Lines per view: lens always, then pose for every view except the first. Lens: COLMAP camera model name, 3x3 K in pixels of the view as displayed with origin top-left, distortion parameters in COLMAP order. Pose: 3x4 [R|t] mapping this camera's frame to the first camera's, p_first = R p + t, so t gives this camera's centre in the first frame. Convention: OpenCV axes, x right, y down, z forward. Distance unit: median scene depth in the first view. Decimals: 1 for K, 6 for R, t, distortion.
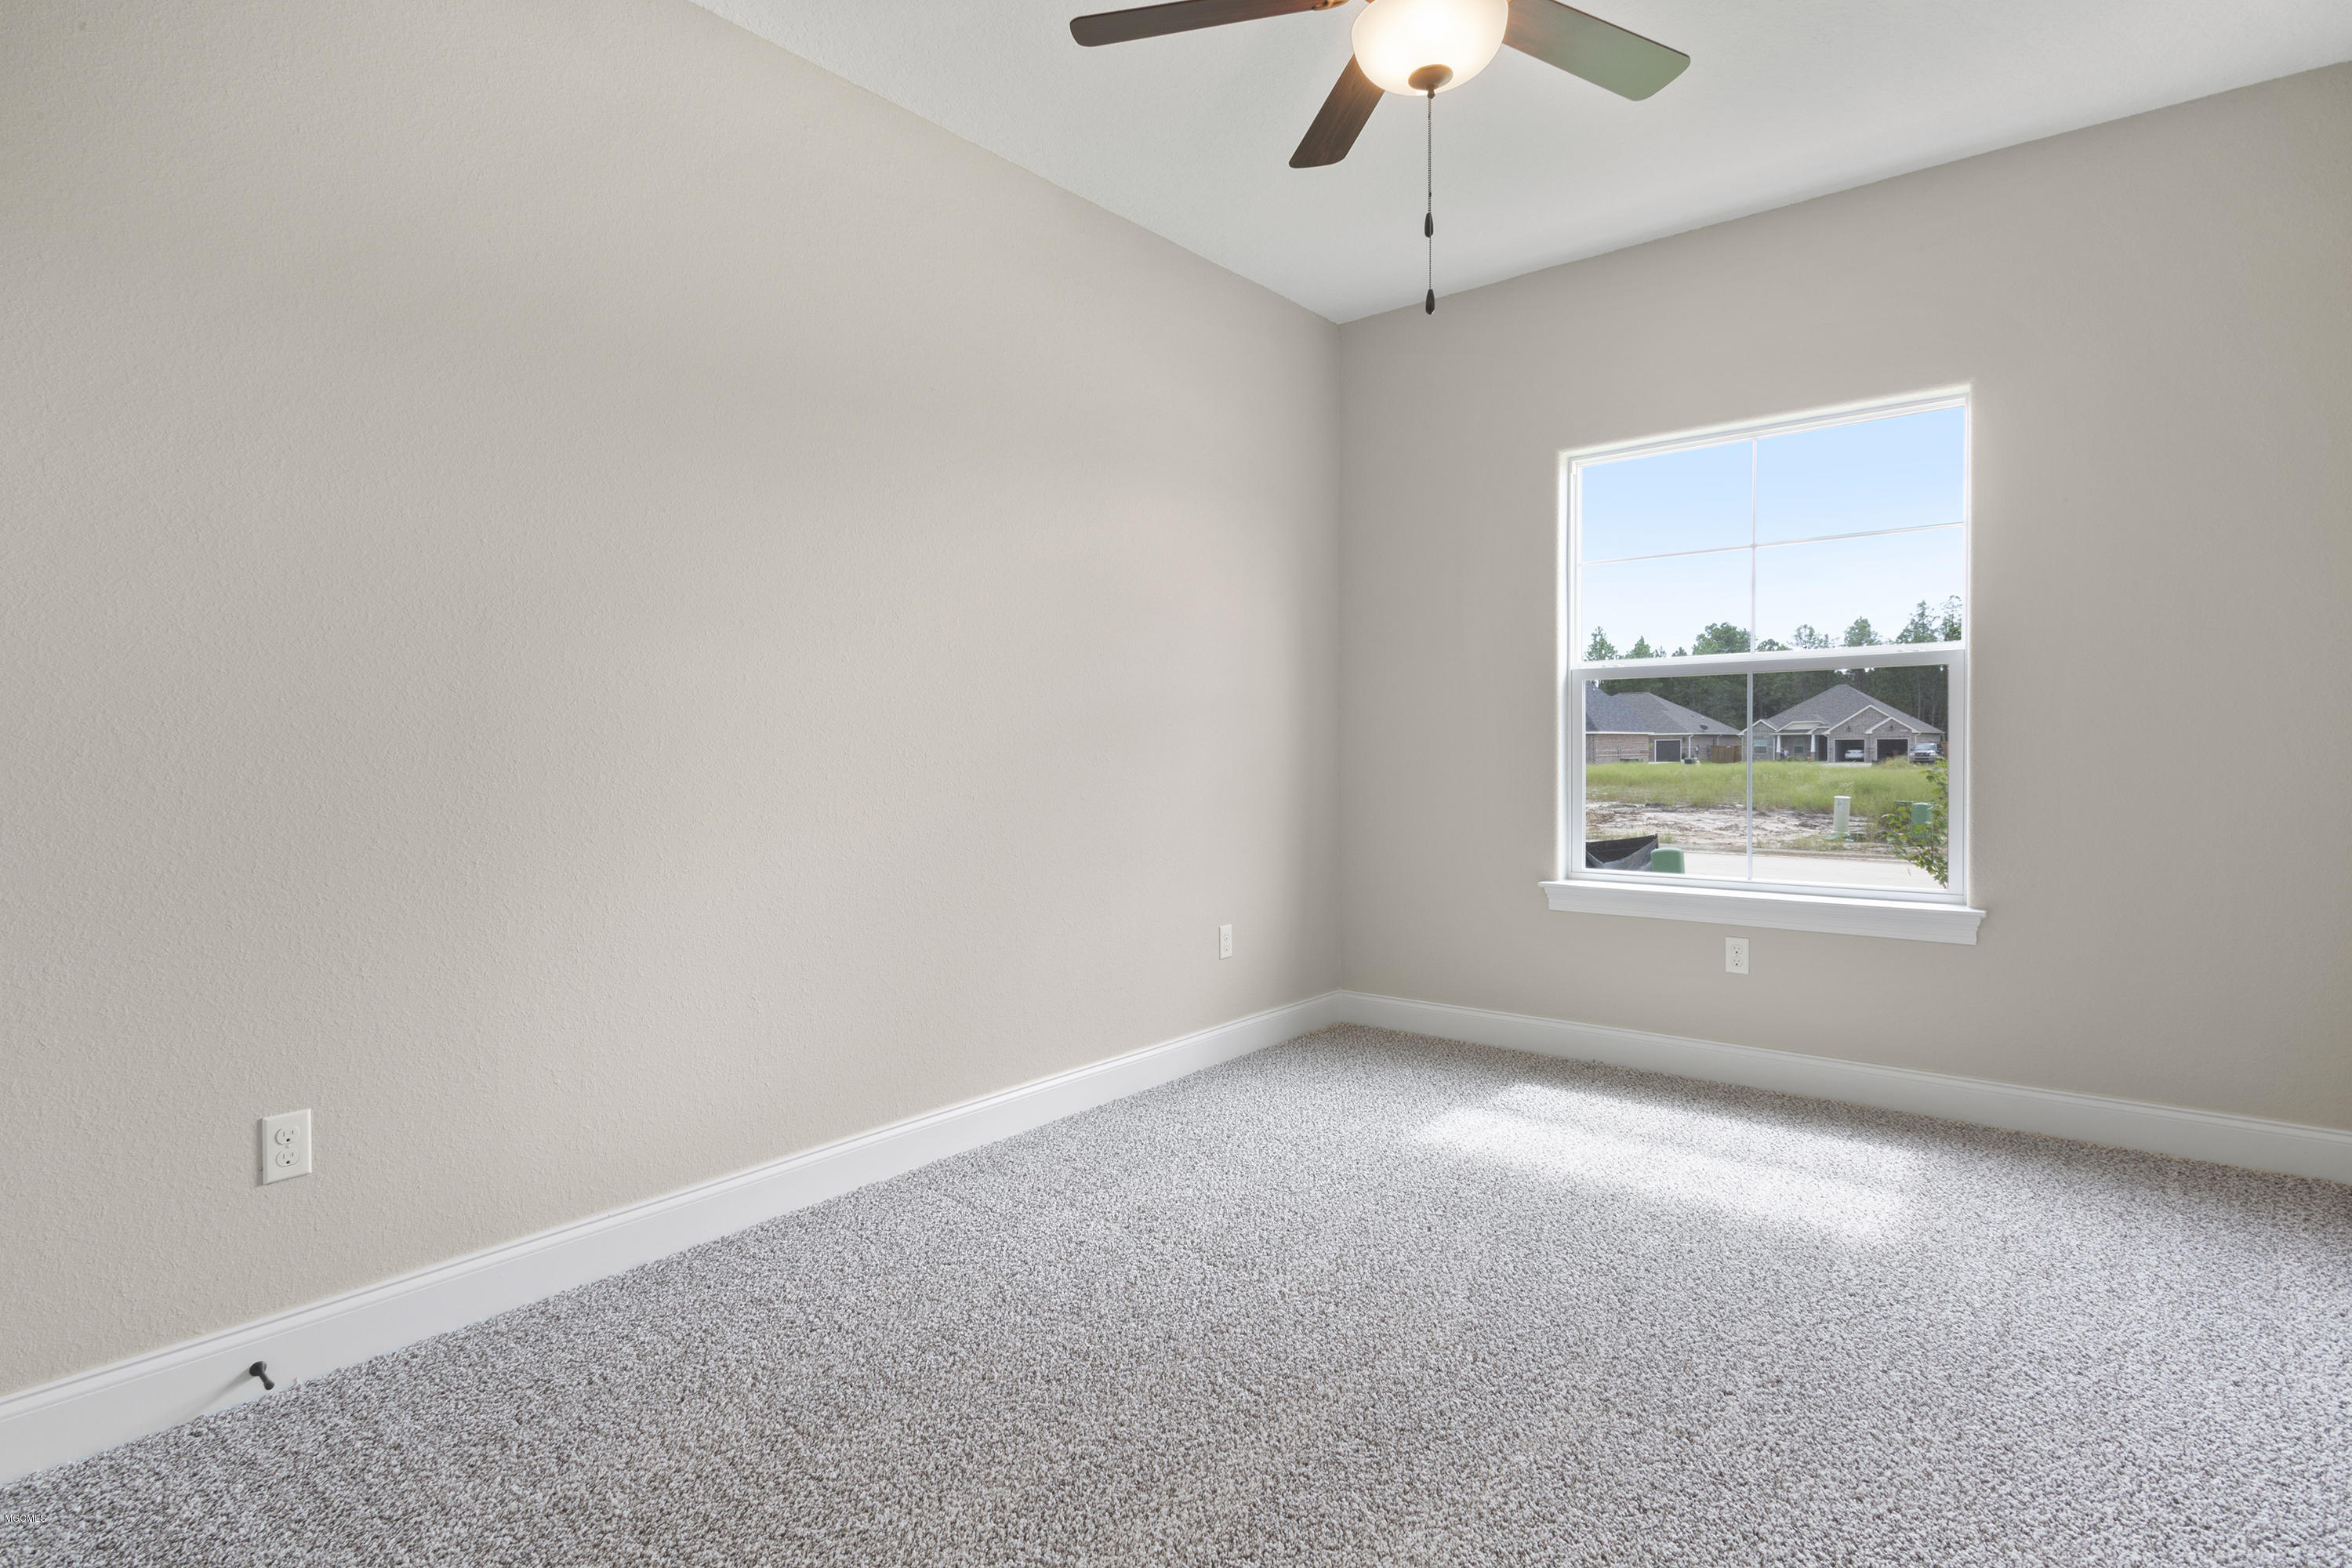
lens RADIAL K [[1287.4, 0, 1174.1], [0, 1287.4, 781.0], [0, 0, 1]] dist [0.006916, 0.000913]
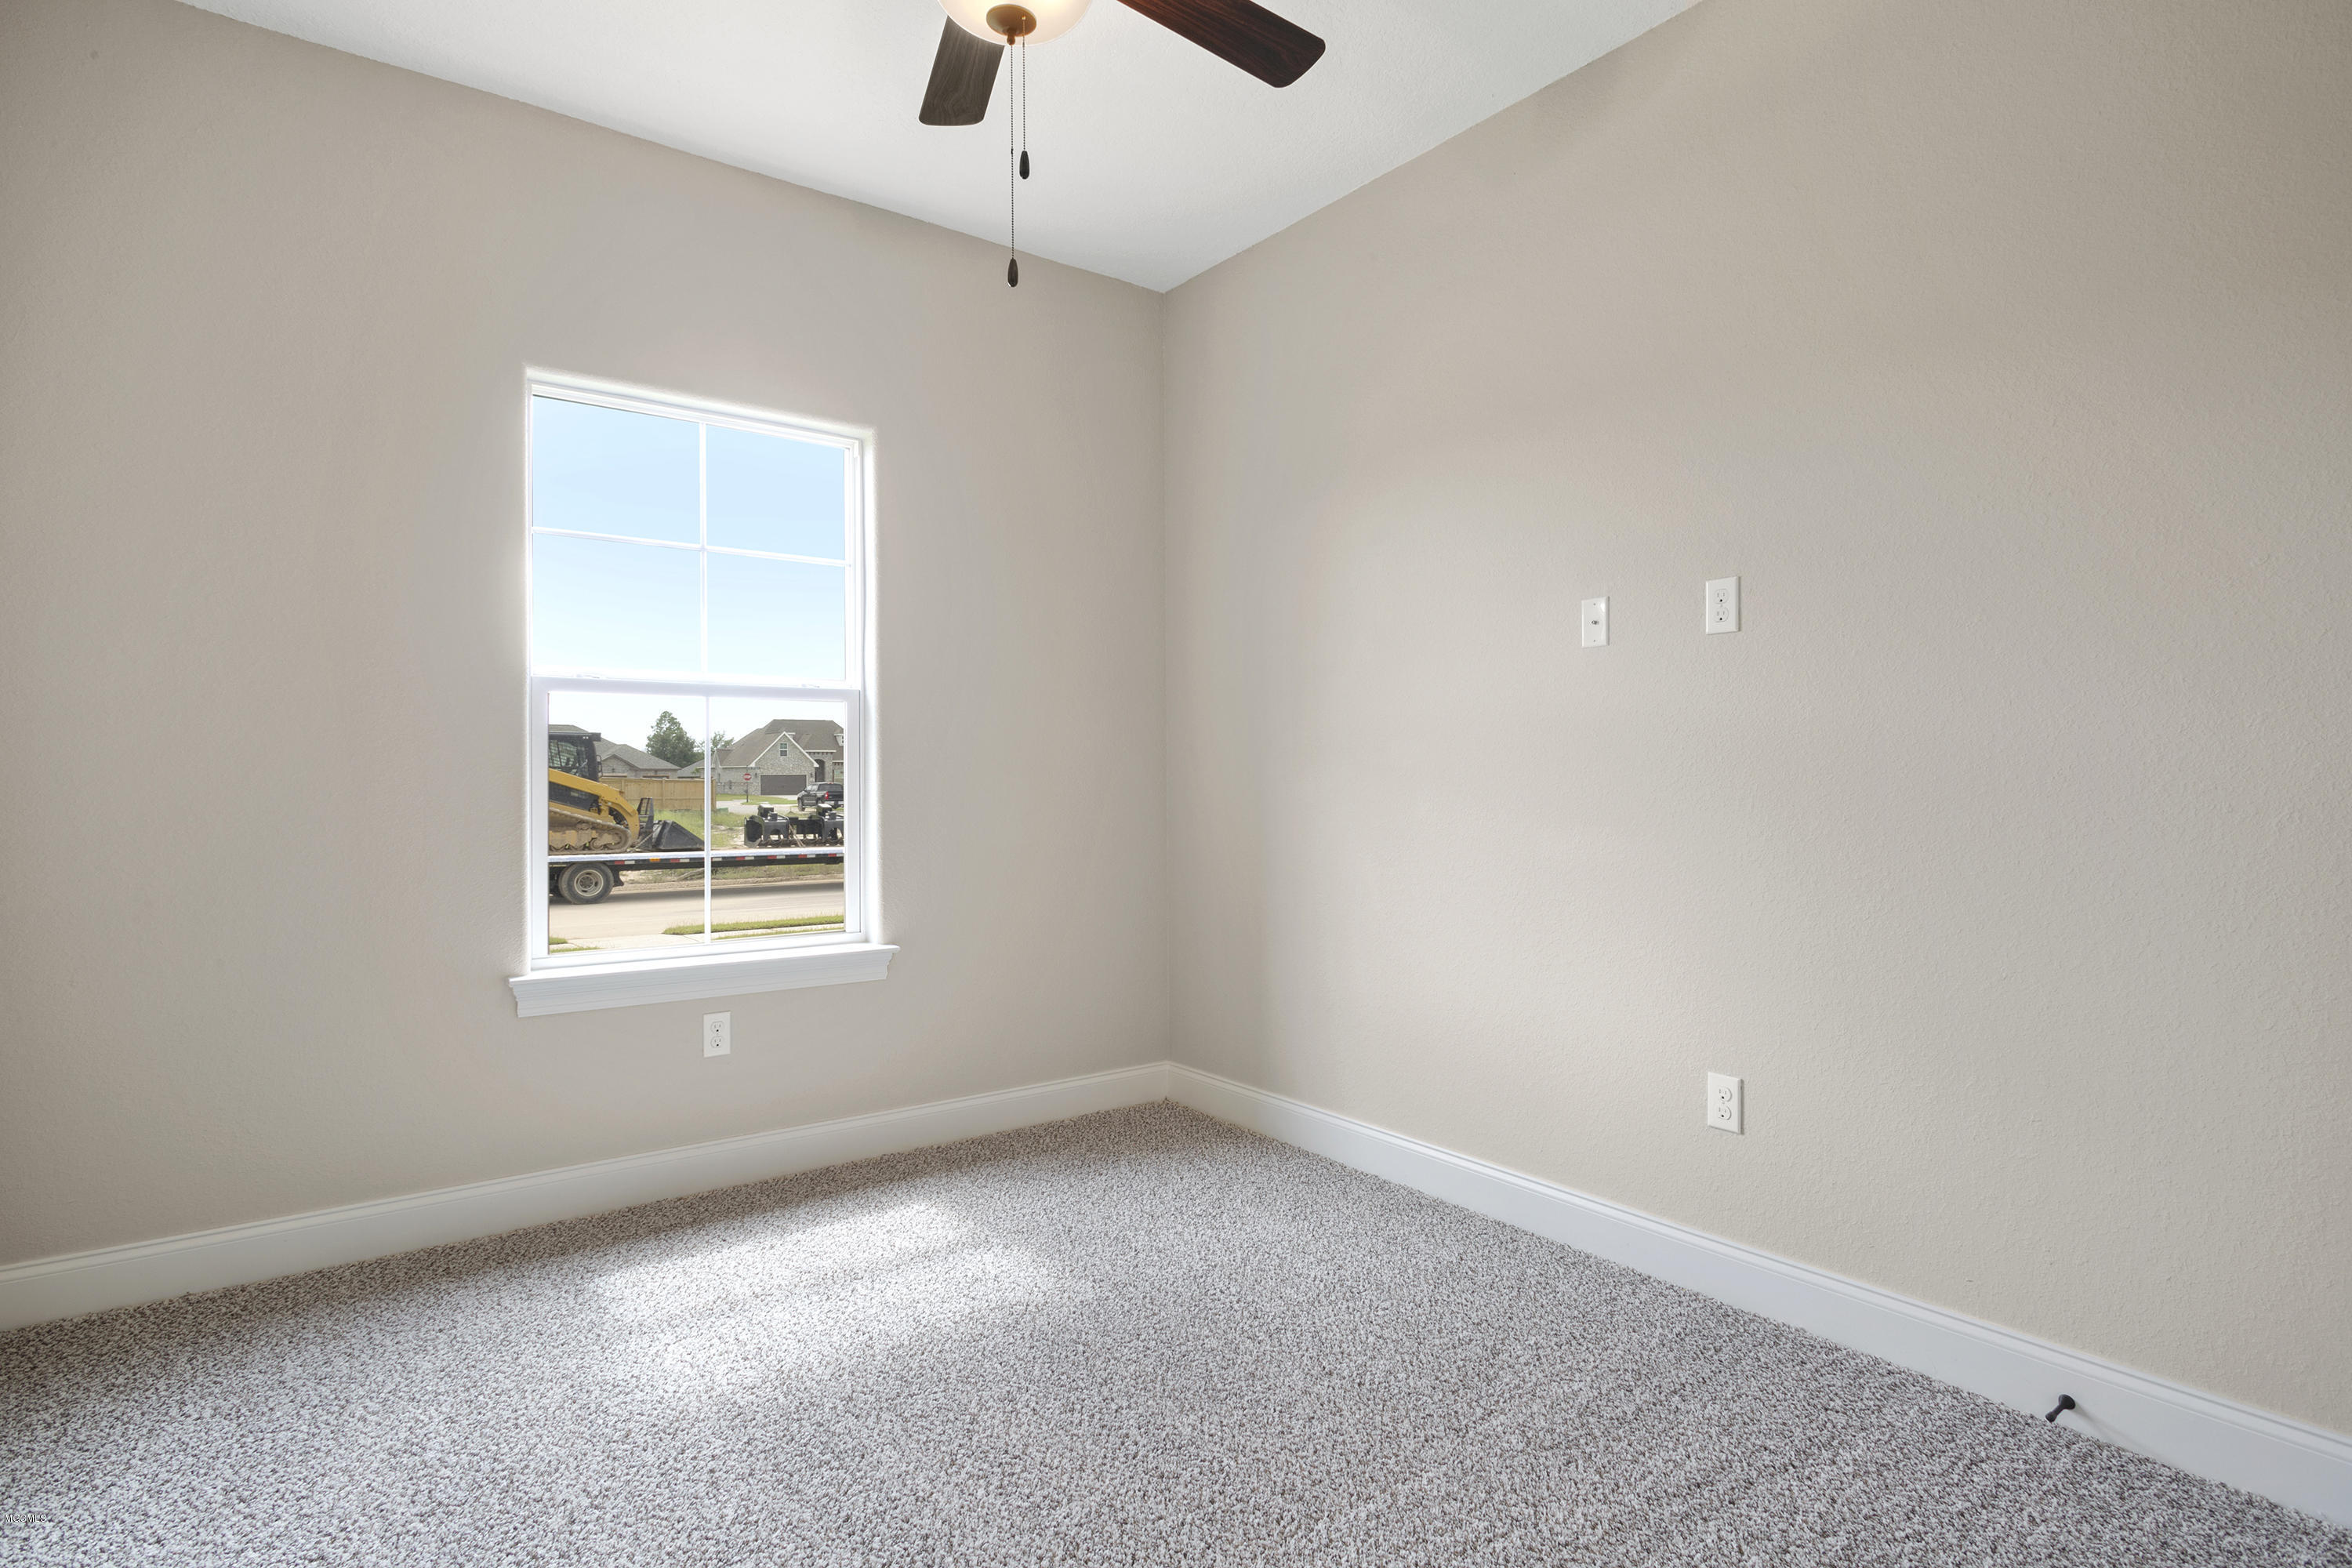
lens RADIAL K [[1287.4, 0, 1177.7], [0, 1287.4, 769.1], [0, 0, 1]] dist [0.006916, 0.000913]
pose [[0.229304, 0.012593, 0.973273, -0.322183], [0.014313, 0.999765, -0.016308, -0.020020], [-0.973250, 0.017670, 0.229070, 0.526116]]
